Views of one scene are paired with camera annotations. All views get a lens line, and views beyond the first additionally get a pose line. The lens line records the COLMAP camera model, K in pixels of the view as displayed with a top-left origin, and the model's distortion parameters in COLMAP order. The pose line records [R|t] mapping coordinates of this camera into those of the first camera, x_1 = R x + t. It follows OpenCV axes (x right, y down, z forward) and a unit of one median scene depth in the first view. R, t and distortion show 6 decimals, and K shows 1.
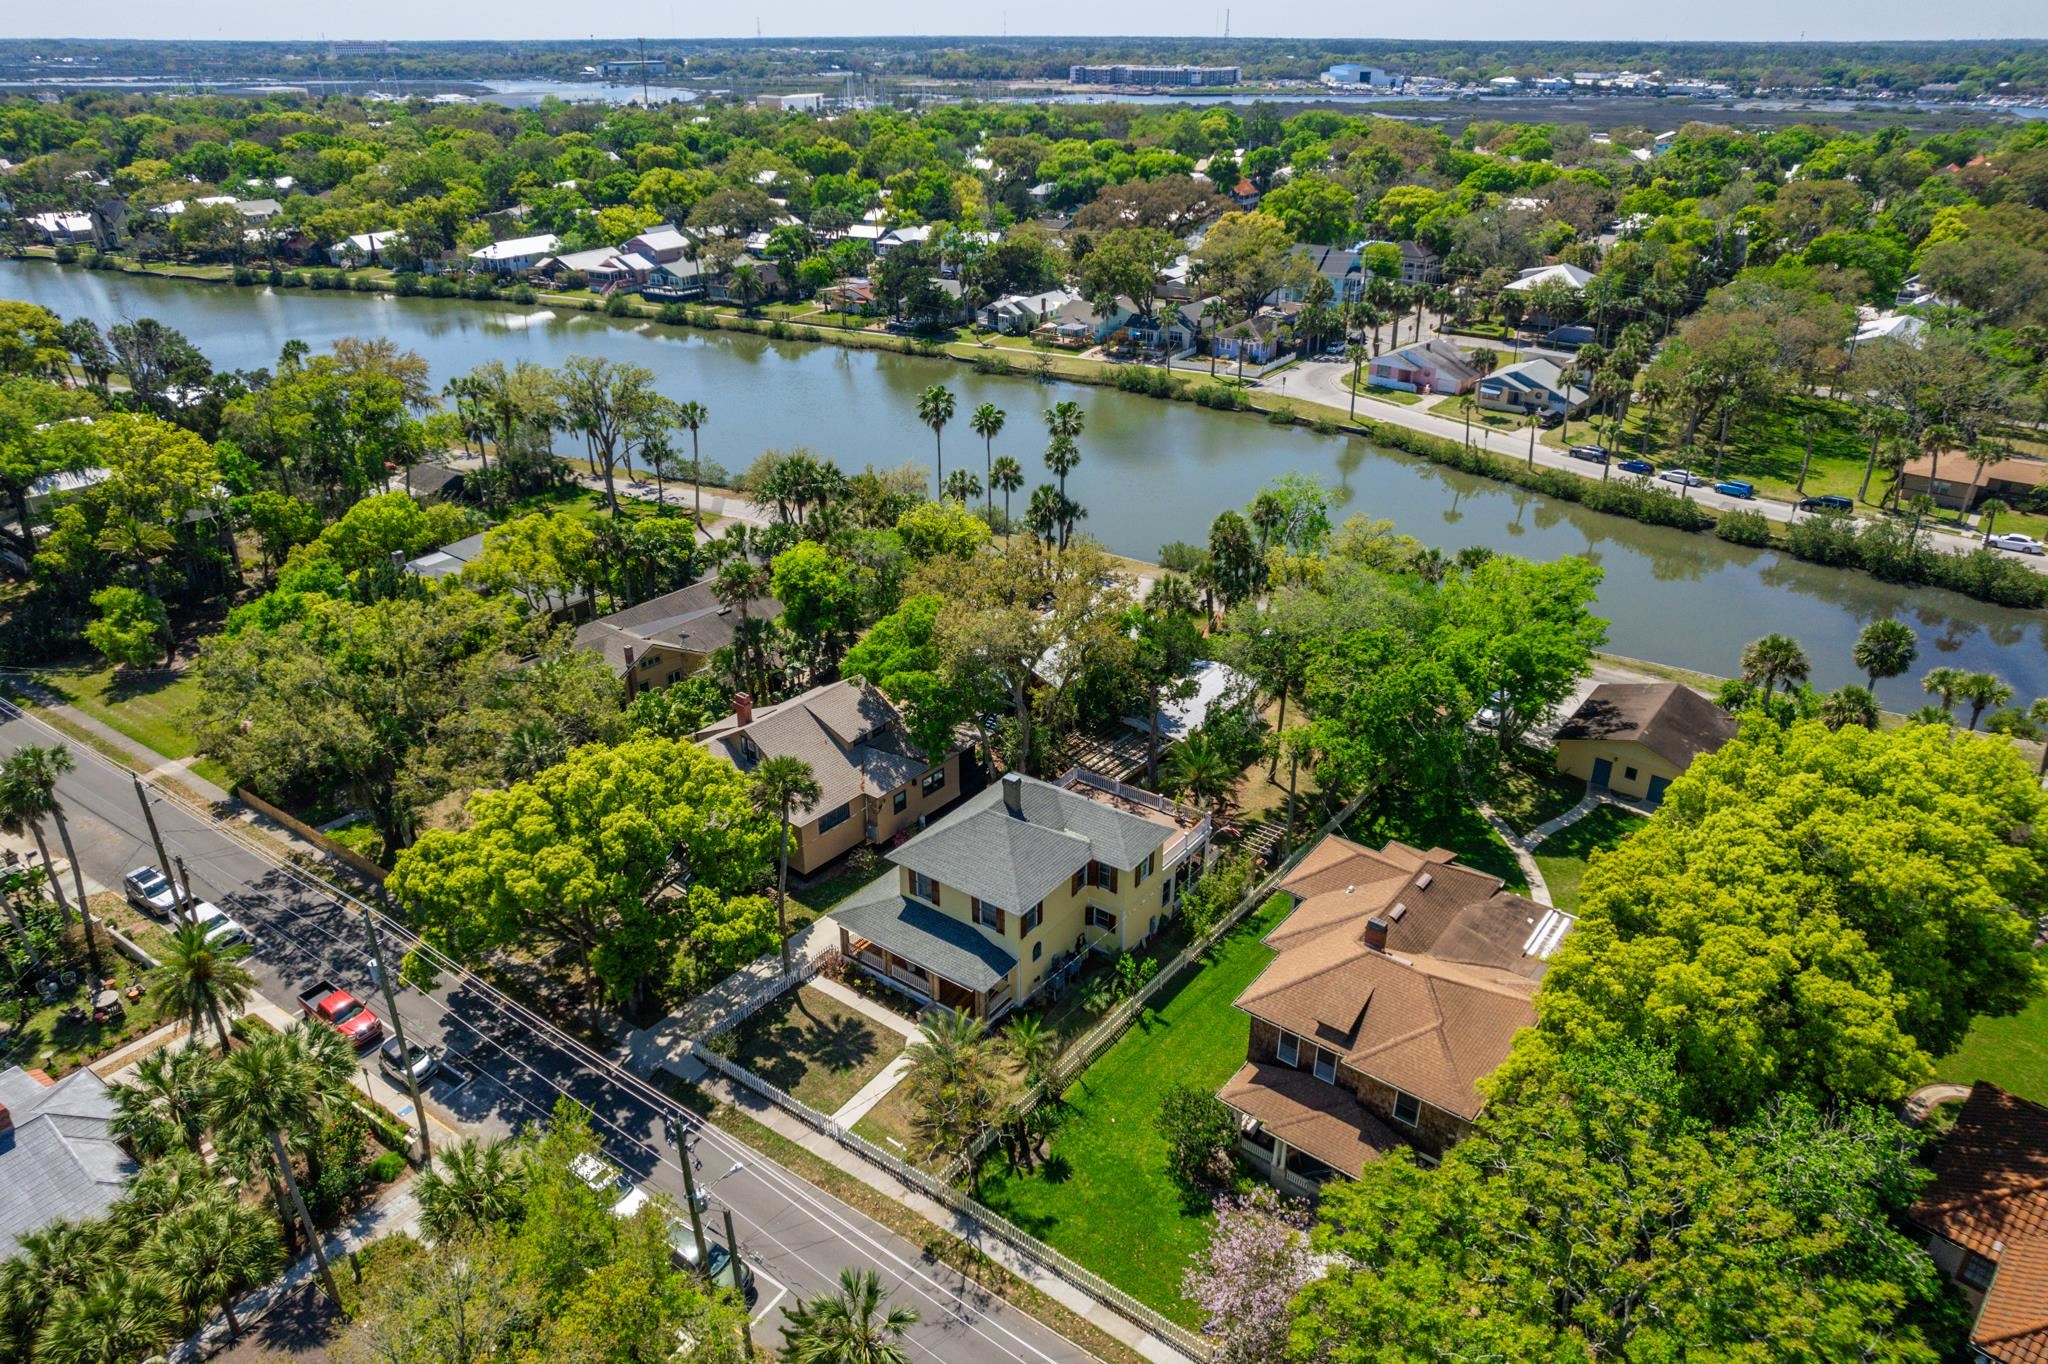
lens RADIAL K [[1374.6, 0, 1024.0], [0, 1374.6, 682.0], [0, 0, 1]] dist [-0.094877, 0.090532]
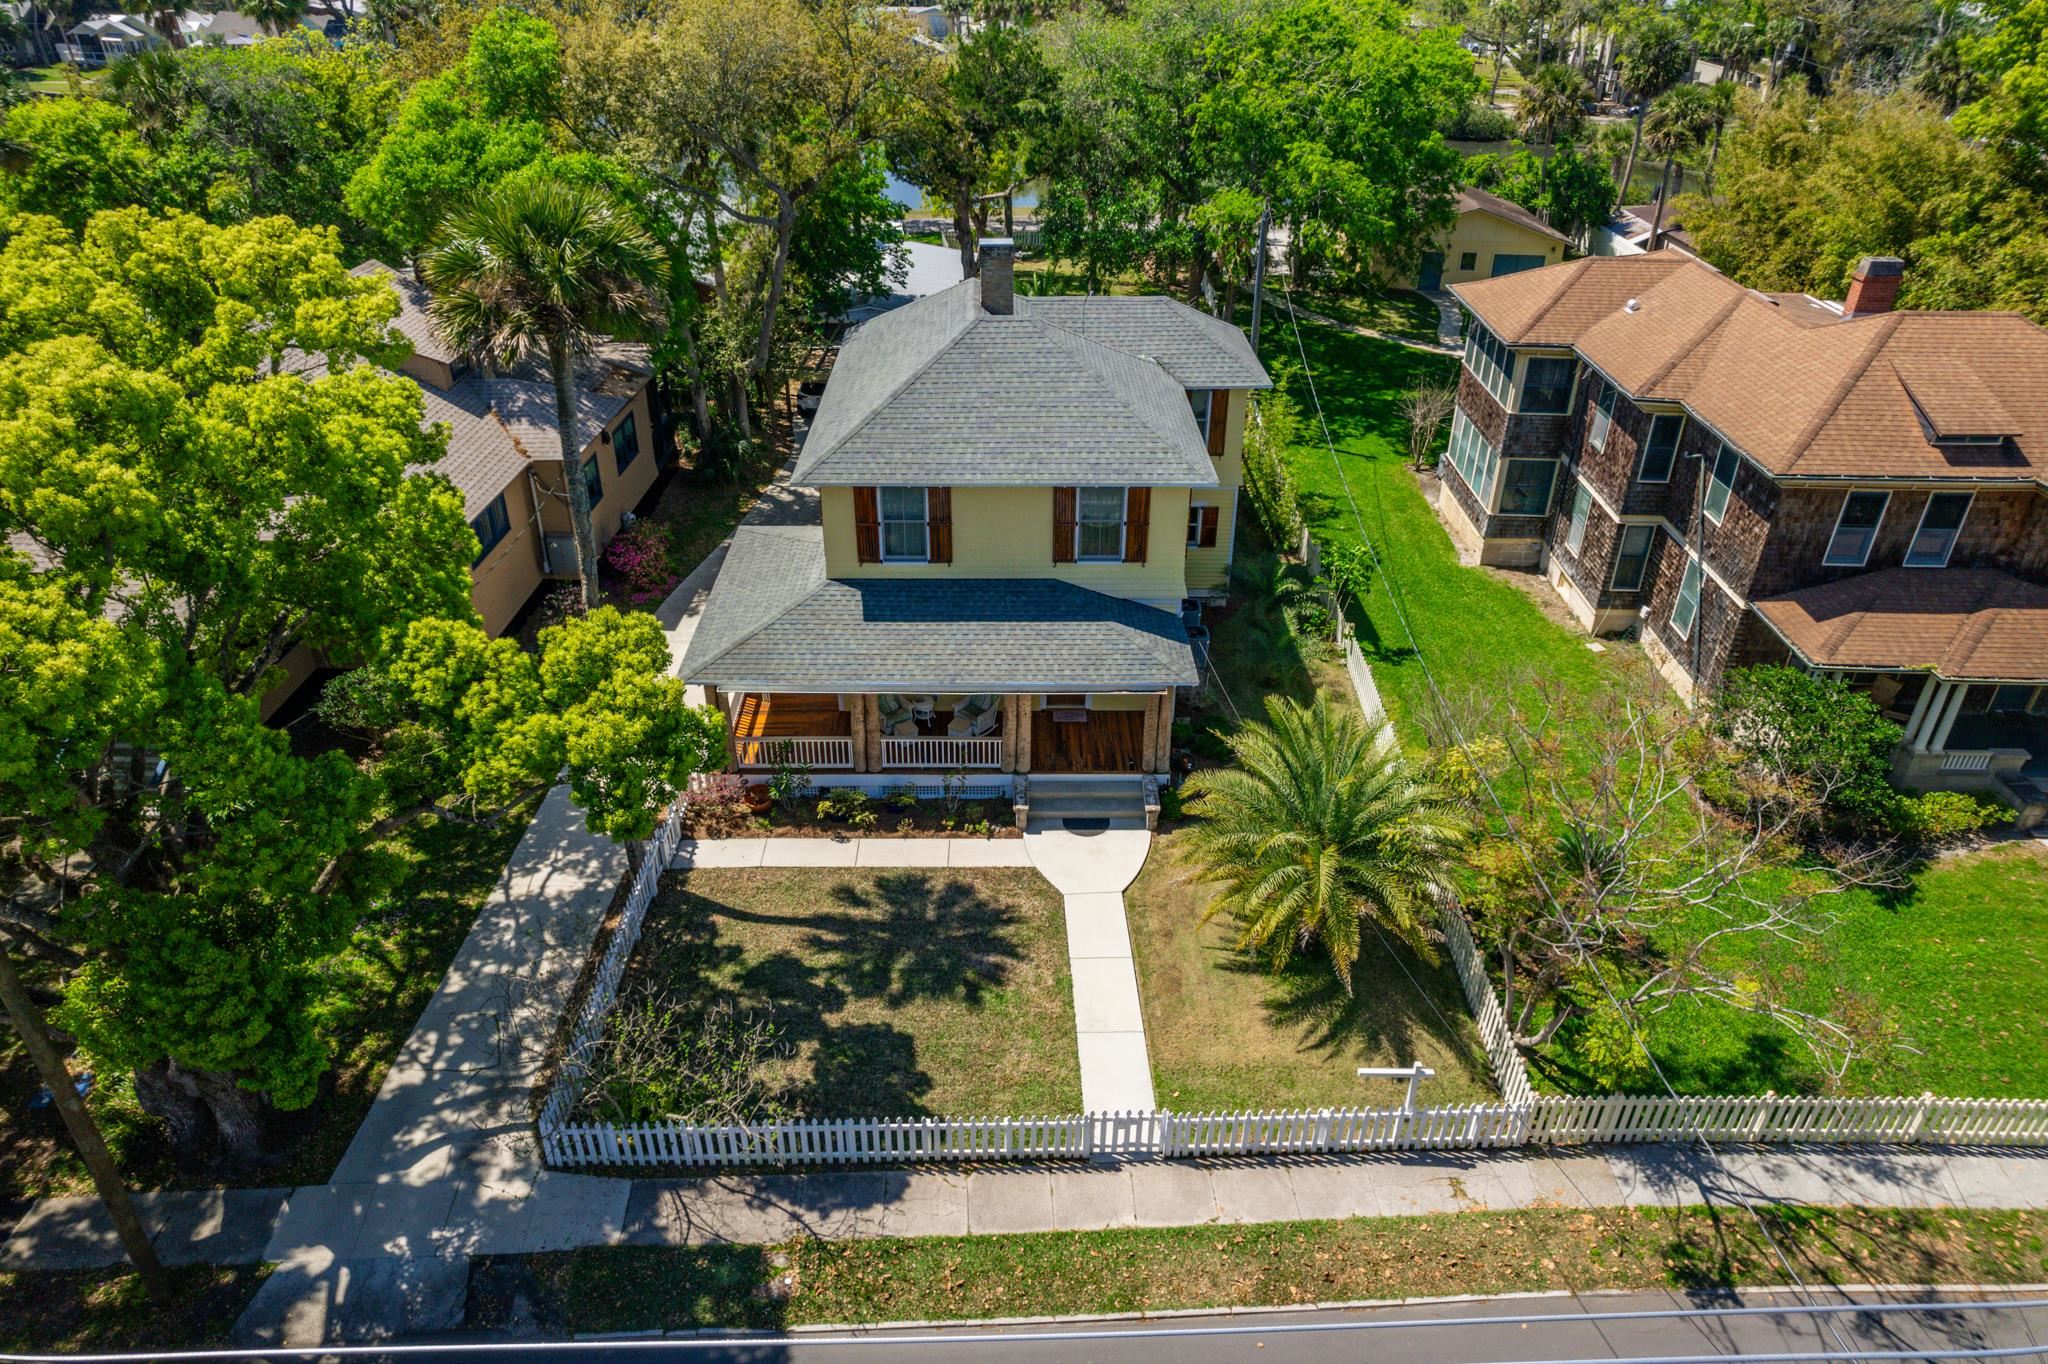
lens RADIAL K [[1374.6, 0, 1024.0], [0, 1374.6, 682.0], [0, 0, 1]] dist [-0.094877, 0.090532]
pose [[0.787783, -0.284128, 0.546506, -0.301576], [0.265948, 0.957189, 0.114279, 0.171889], [-0.555580, 0.055315, 0.829621, 0.711066]]
